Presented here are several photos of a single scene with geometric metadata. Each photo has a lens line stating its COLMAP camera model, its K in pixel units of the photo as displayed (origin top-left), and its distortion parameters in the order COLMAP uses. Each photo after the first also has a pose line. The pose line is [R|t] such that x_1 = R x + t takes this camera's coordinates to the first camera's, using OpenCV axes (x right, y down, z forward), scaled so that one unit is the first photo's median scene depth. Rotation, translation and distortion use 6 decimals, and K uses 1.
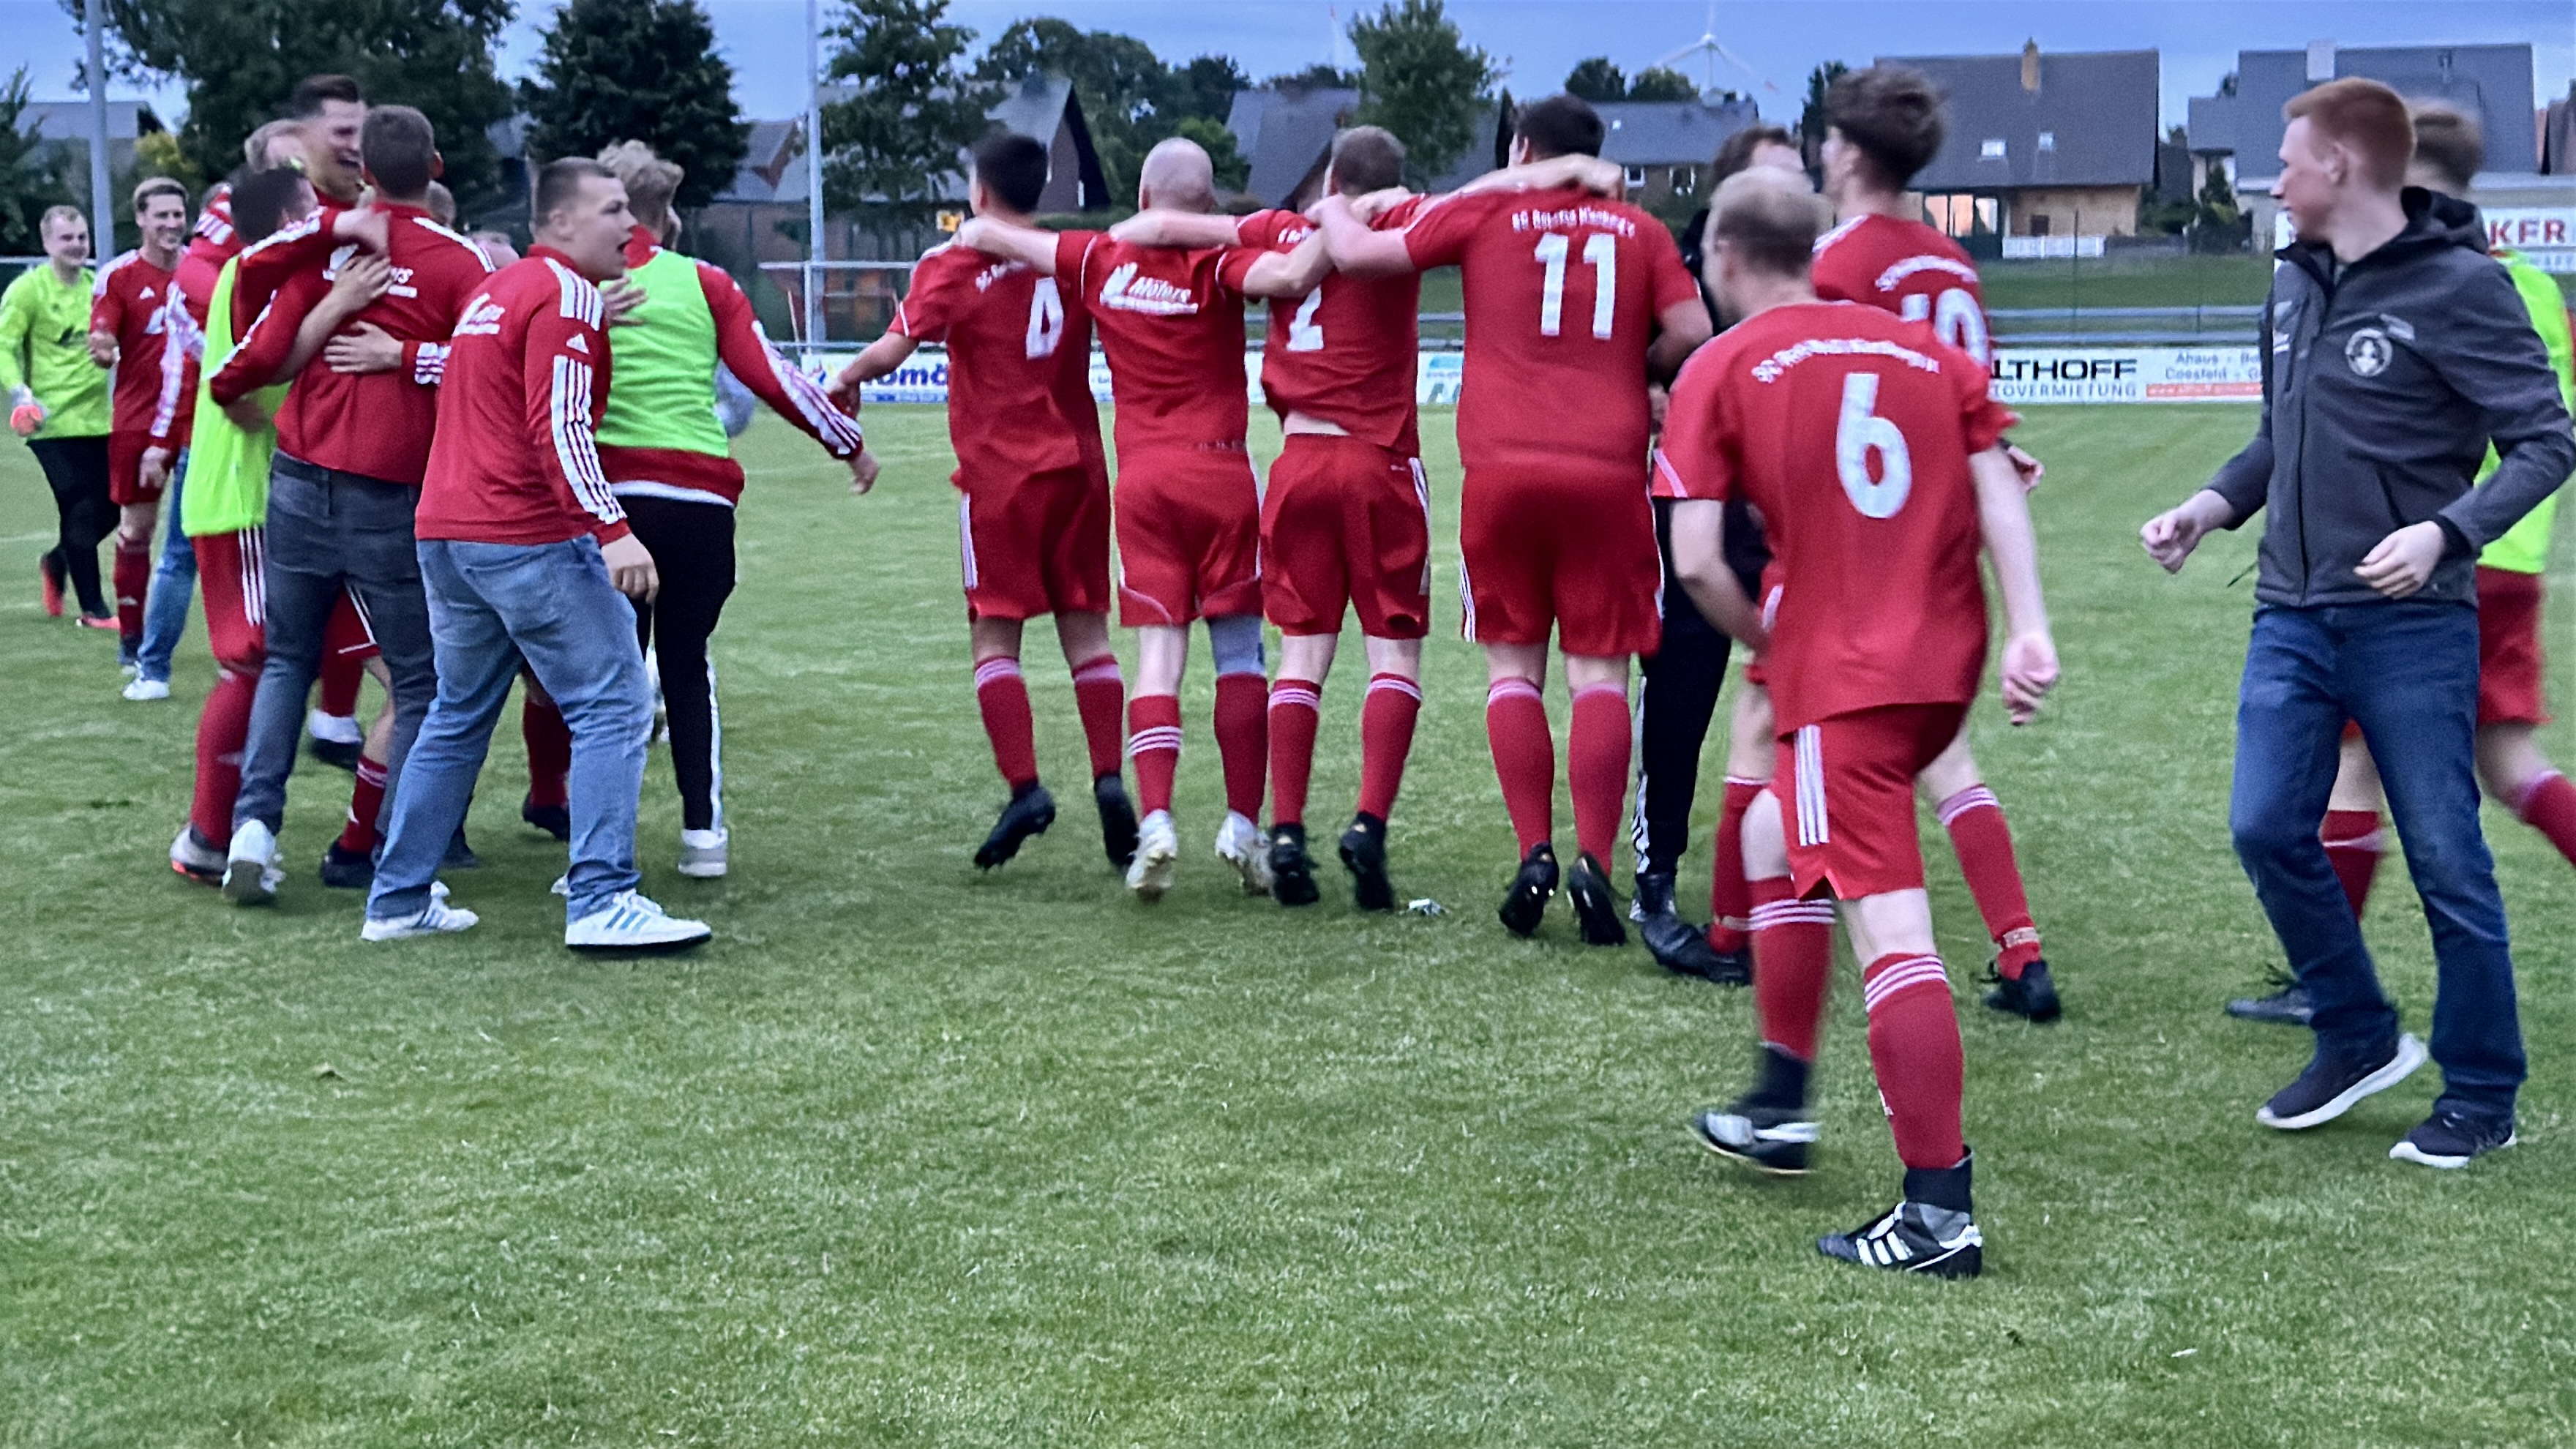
lens RADIAL K [[4168.5, 0, 1311.8], [0, 4168.5, 753.6], [0, 0, 1]] dist [0.163839, 0.060367]
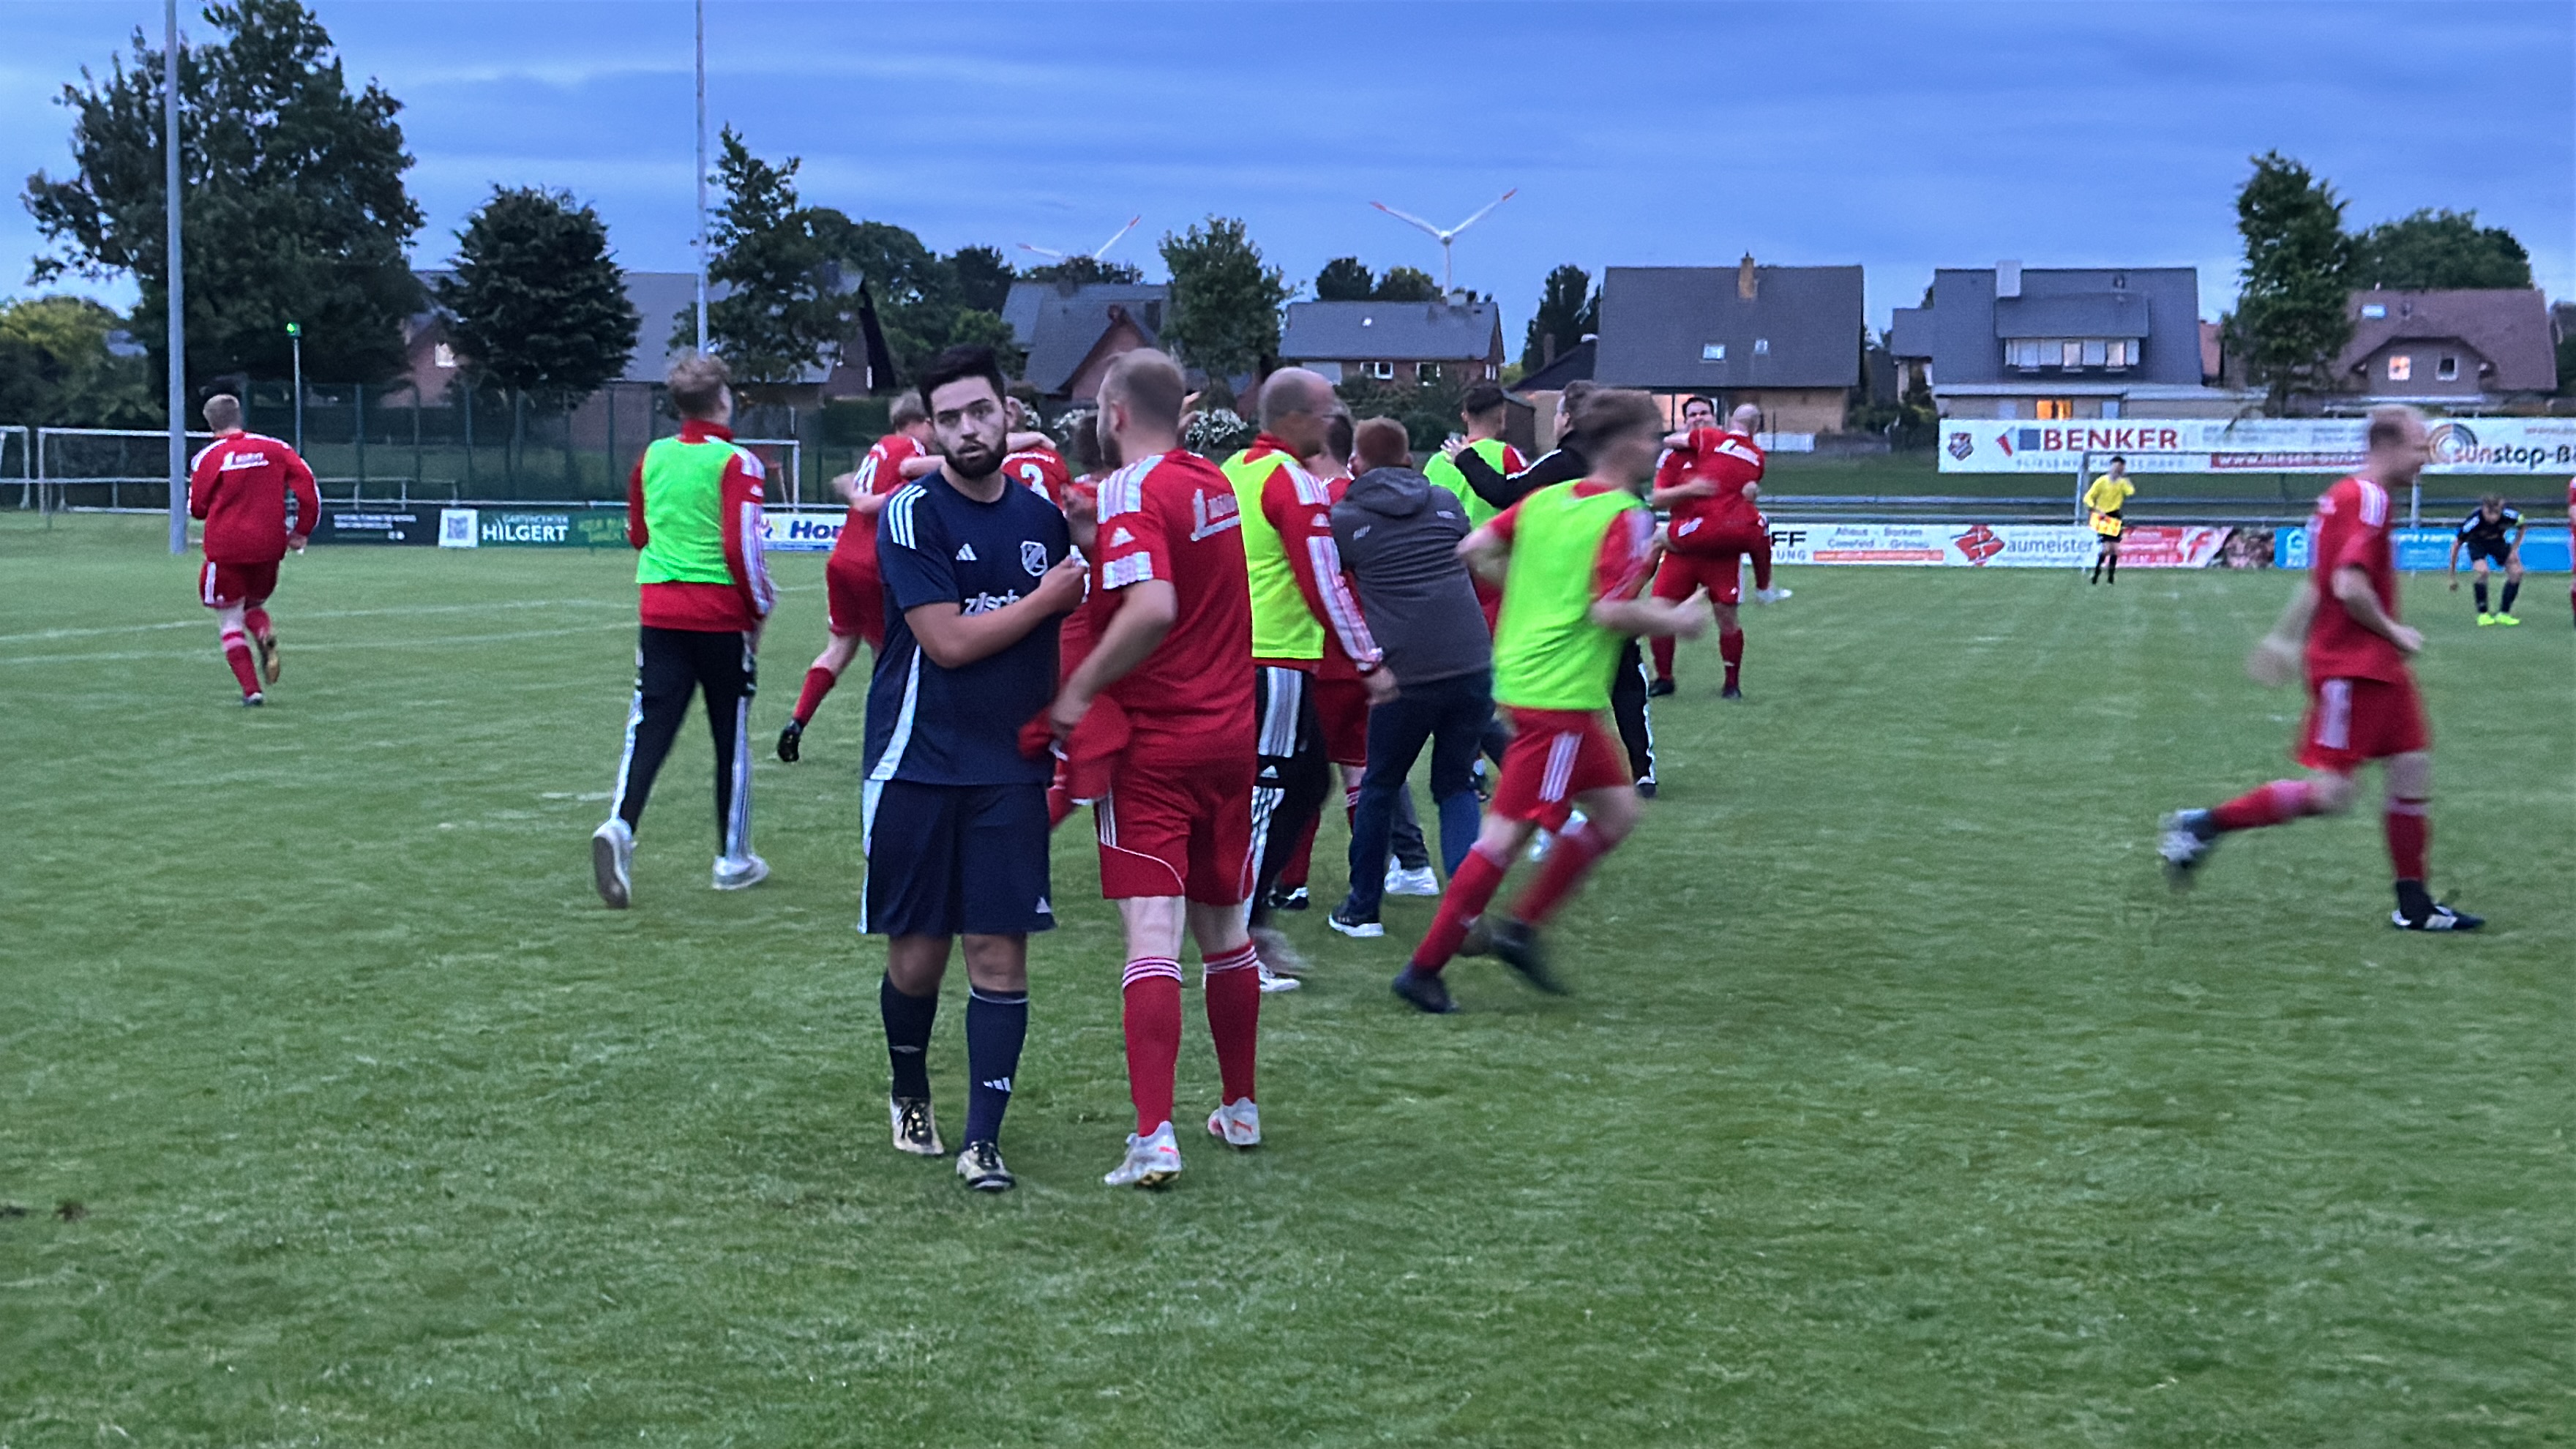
lens RADIAL K [[4324.2, 0, 1286.6], [0, 4324.2, 808.6], [0, 0, 1]] dist [0.154493, -0.018980]
pose [[0.998140, 0.009816, 0.060172, -0.027619], [-0.007793, 0.999400, -0.033762, 0.024454], [-0.060467, 0.033230, 0.997617, -0.206391]]
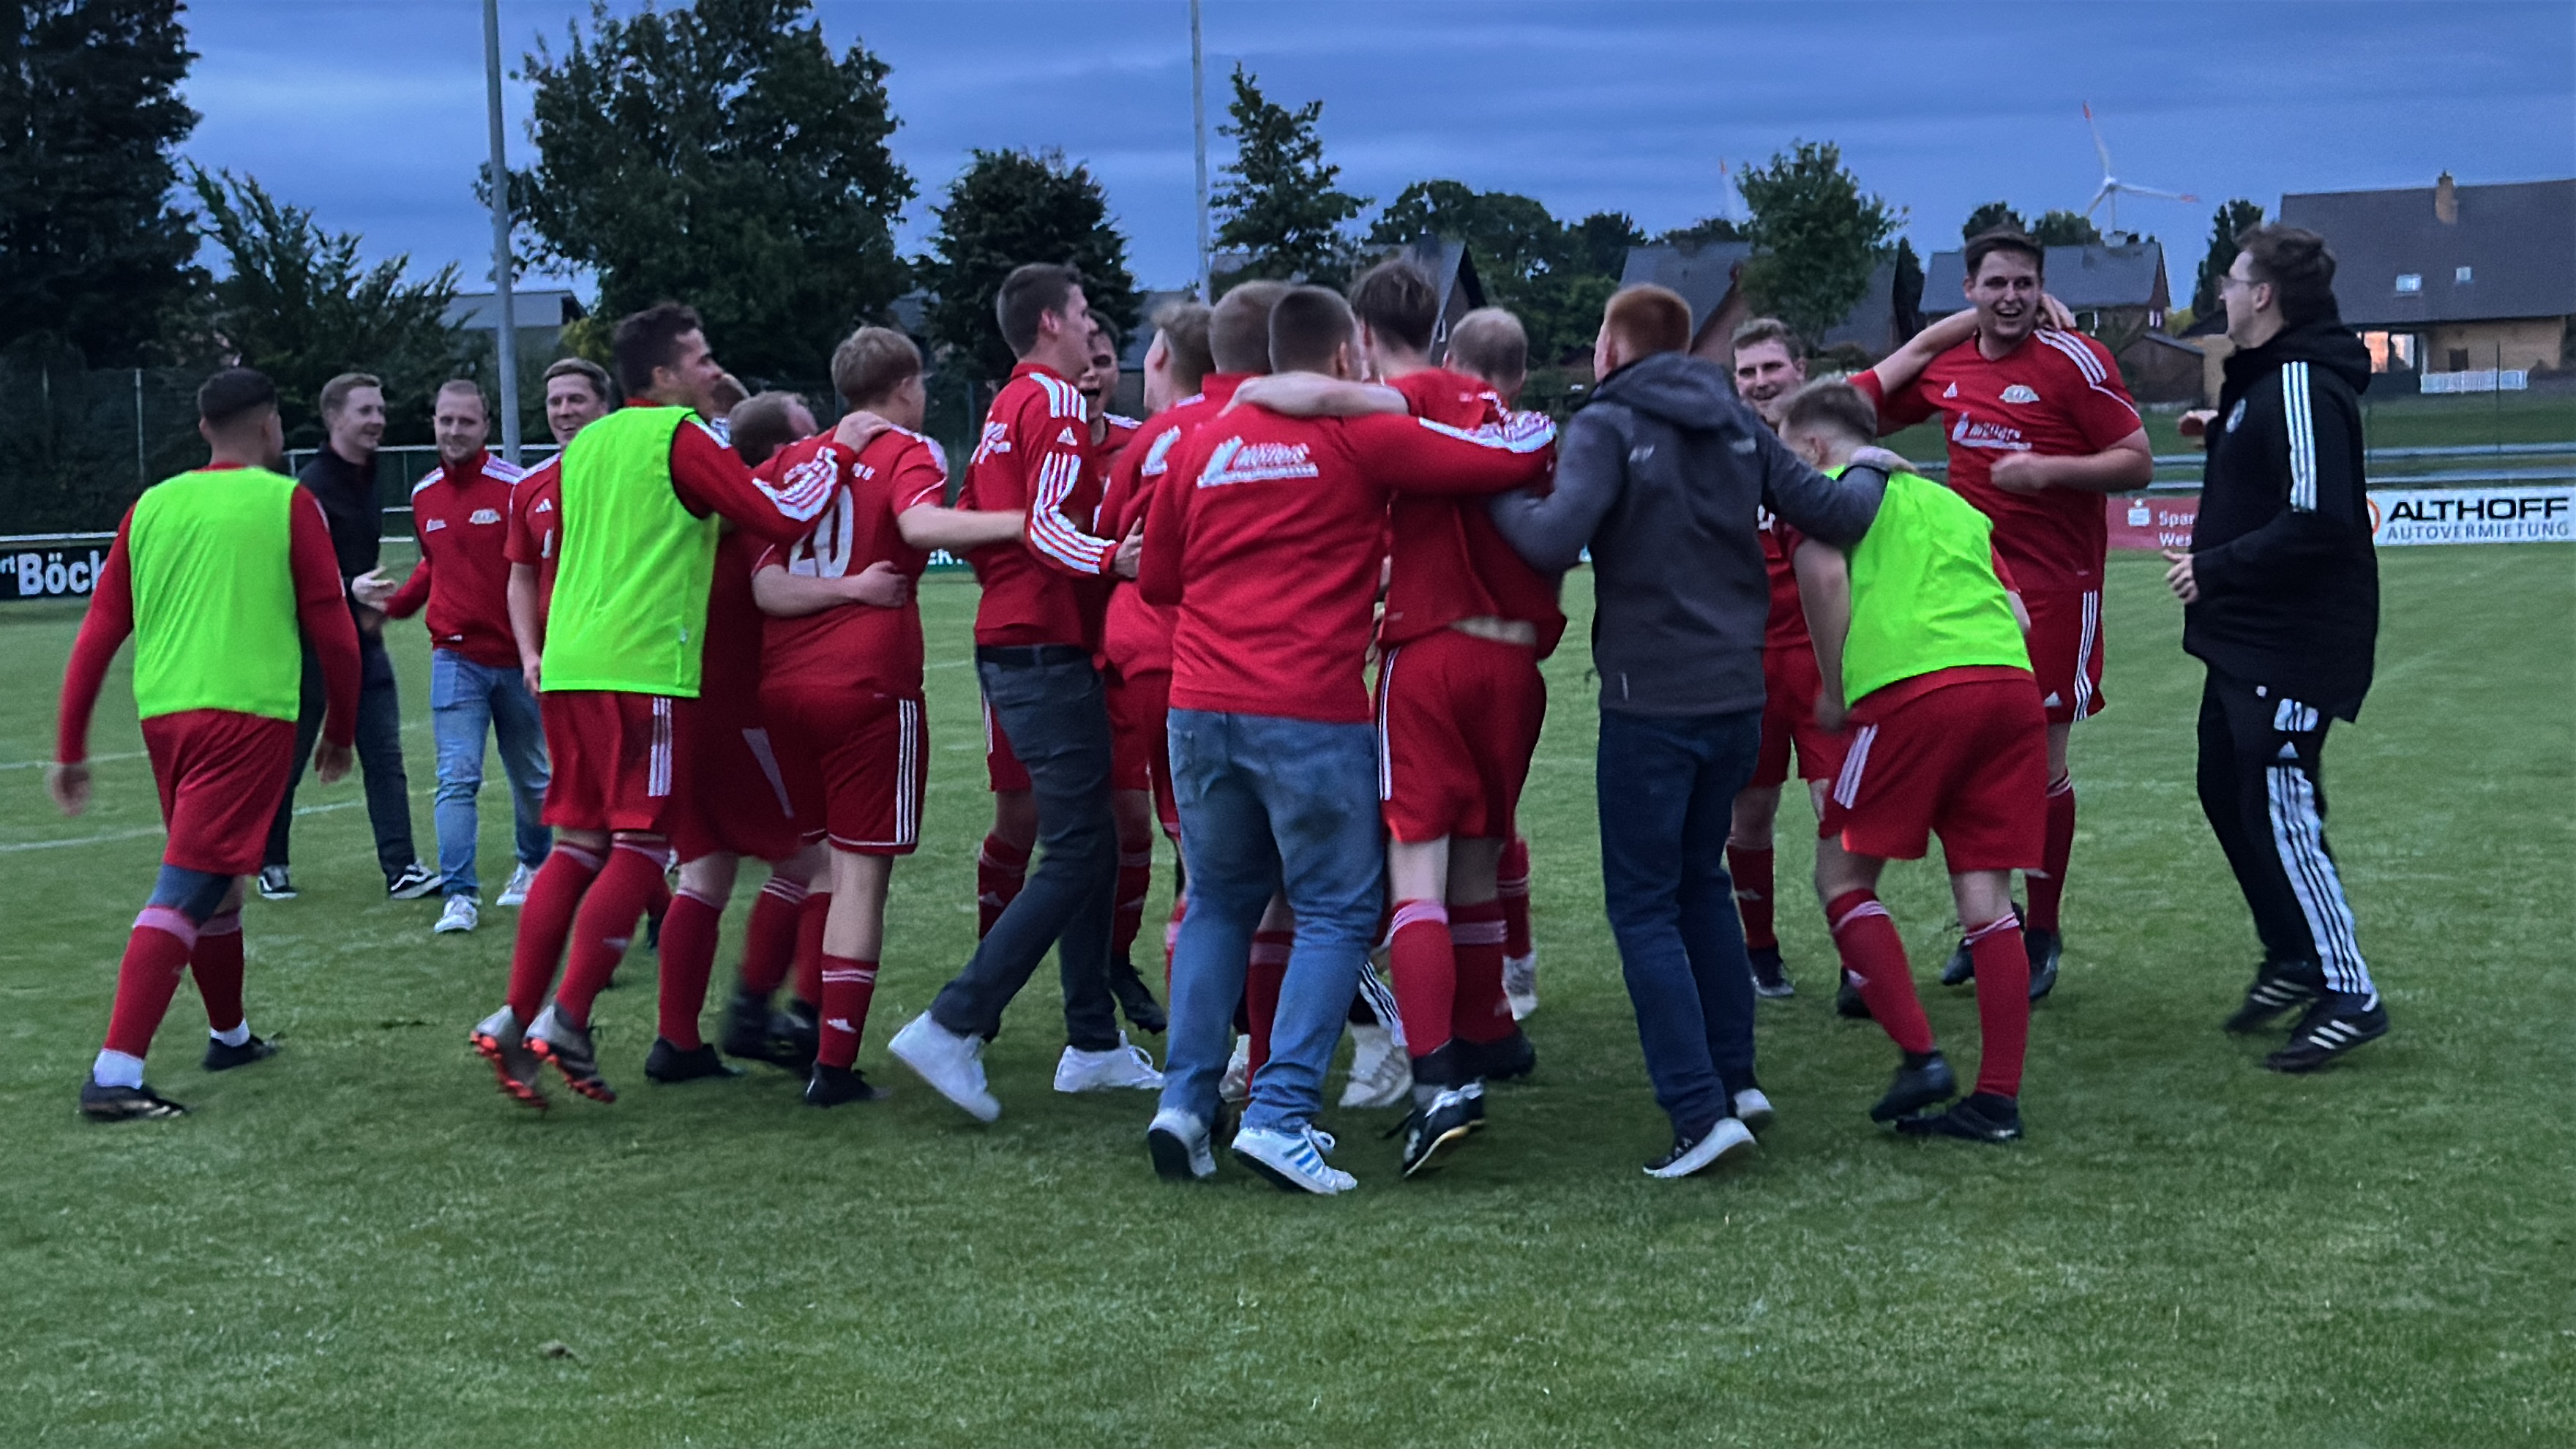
lens RADIAL K [[4167.6, 0, 1377.1], [0, 4167.6, 725.5], [0, 0, 1]] dist [0.179907, -0.115652]
pose [[0.996559, -0.016721, -0.081178, 0.001827], [0.013165, 0.998939, -0.044139, -0.001748], [0.081830, 0.042919, 0.995722, 0.012719]]
